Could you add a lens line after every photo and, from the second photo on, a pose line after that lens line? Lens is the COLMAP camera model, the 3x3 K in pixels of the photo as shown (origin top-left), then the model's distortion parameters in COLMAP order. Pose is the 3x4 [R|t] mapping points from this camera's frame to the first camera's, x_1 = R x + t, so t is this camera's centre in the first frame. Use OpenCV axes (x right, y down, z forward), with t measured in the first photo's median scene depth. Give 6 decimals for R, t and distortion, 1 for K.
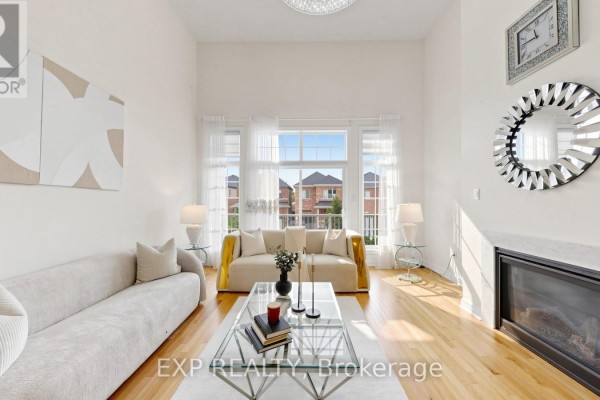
lens RADIAL K [[224.0, 0, 302.4], [0, 224.0, 199.2], [0, 0, 1]] dist [-0.000928, 0.000079]
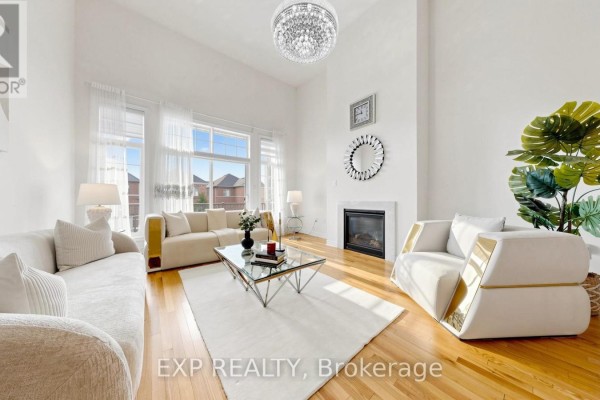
lens RADIAL K [[189.1, 0, 301.0], [0, 189.1, 197.6], [0, 0, 1]] dist [0.008650, 0.000047]
pose [[0.771492, 0.003974, 0.636226, -0.504239], [-0.000398, 0.999983, -0.005764, 0.113817], [-0.636239, 0.004193, 0.771481, -0.076291]]
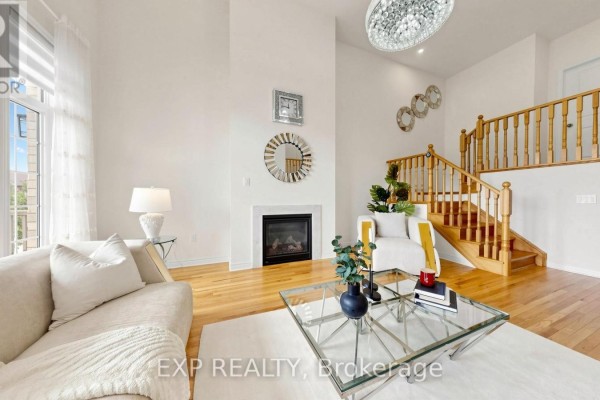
lens RADIAL K [[189.1, 0, 299.7], [0, 189.1, 201.3], [0, 0, 1]] dist [0.008650, 0.000047]
pose [[-0.375829, -0.003287, 0.926683, -0.467235], [0.002965, 0.999984, 0.004749, 0.099386], [-0.926684, 0.004533, -0.375813, 1.177115]]
